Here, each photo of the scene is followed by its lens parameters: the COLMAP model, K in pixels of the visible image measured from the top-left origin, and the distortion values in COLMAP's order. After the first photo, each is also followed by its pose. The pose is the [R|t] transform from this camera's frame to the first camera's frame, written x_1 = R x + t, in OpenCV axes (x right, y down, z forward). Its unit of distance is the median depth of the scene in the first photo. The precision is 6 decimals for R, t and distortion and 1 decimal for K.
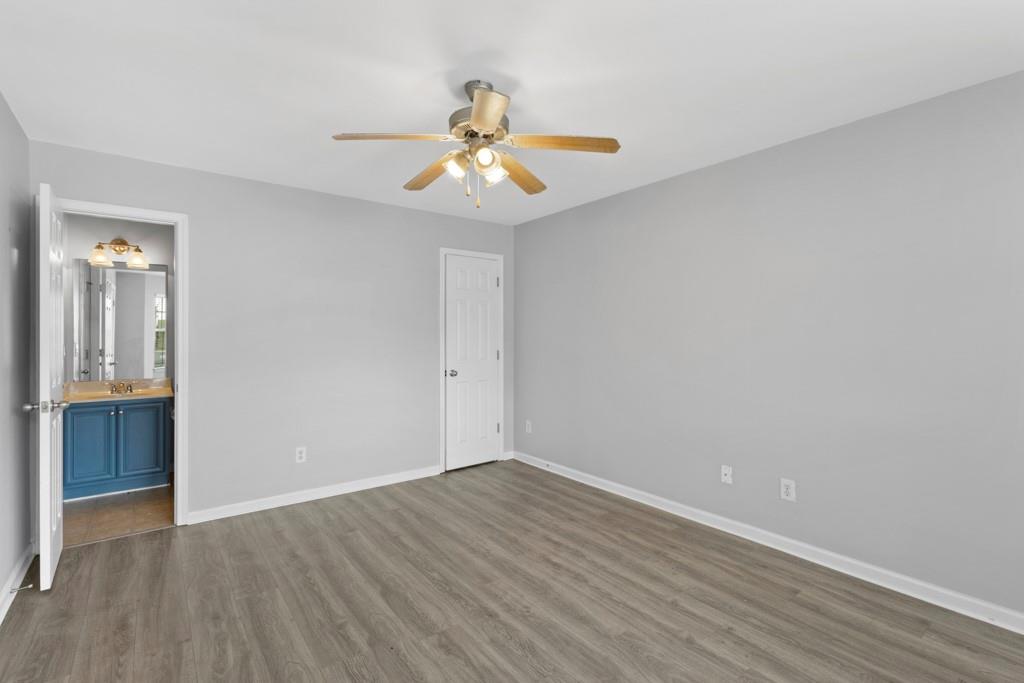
lens RADIAL K [[477.0, 0, 516.2], [0, 477.0, 341.4], [0, 0, 1]] dist [0.004869, 0.000523]
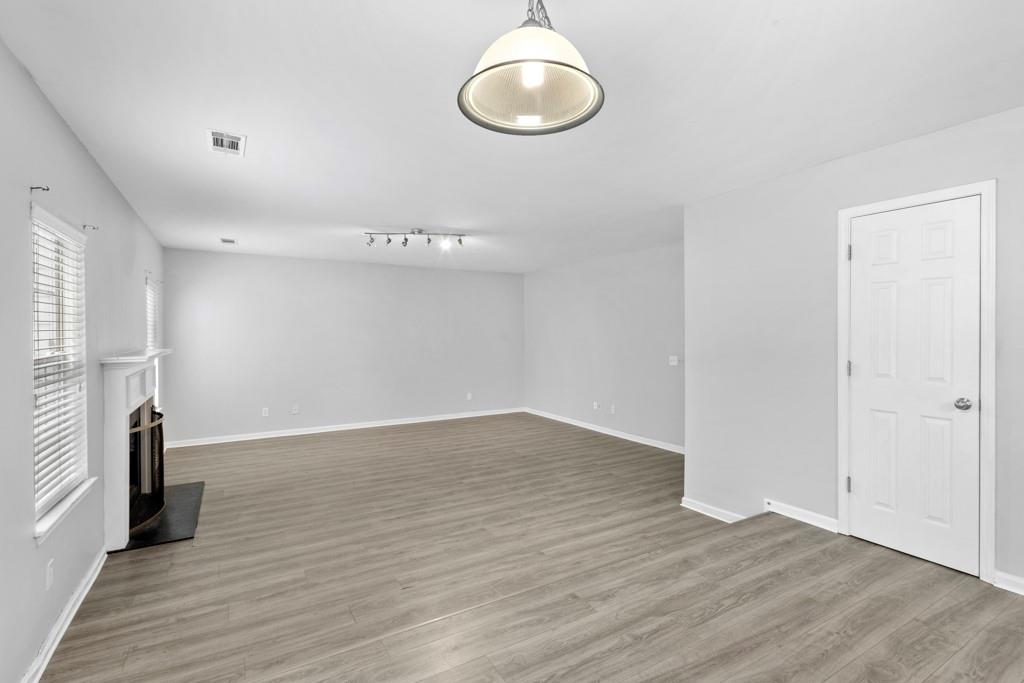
lens RADIAL K [[477.0, 0, 516.0], [0, 477.0, 335.7], [0, 0, 1]] dist [0.004869, 0.000523]
pose [[0.129771, -0.007001, 0.991519, -1.686791], [0.013115, 0.999900, 0.005343, -0.050153], [-0.991457, 0.012310, 0.129850, 1.361531]]
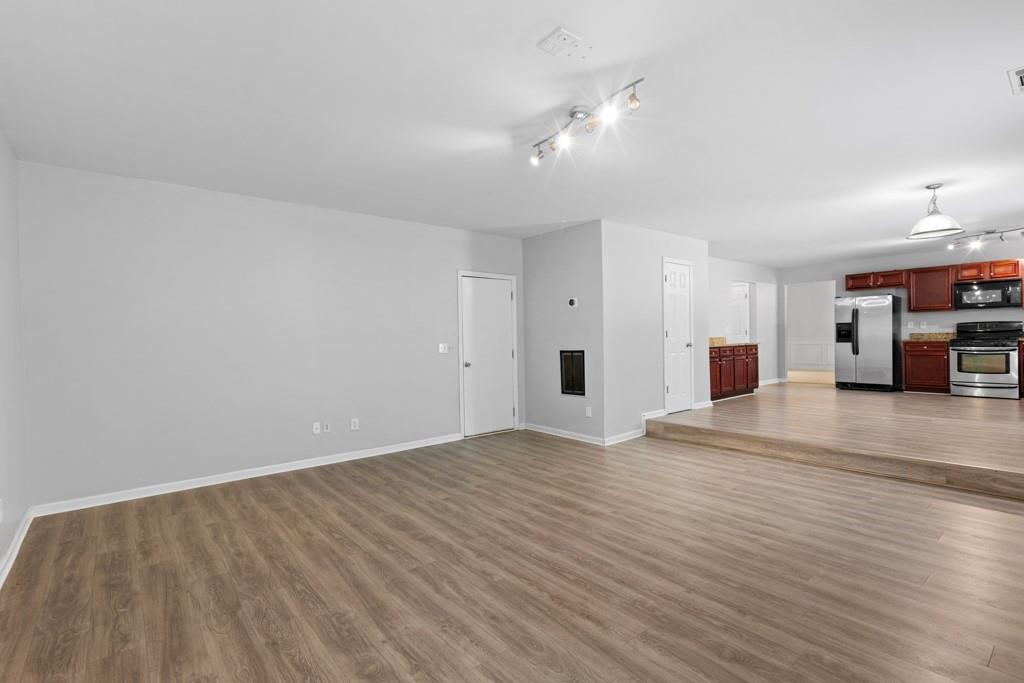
lens RADIAL K [[477.0, 0, 512.5], [0, 477.0, 338.3], [0, 0, 1]] dist [0.004869, 0.000523]
pose [[-0.999592, 0.013844, -0.024995, 1.059517], [0.013417, 0.999763, 0.017141, 0.031352], [0.025226, 0.016799, -0.999541, 3.669111]]
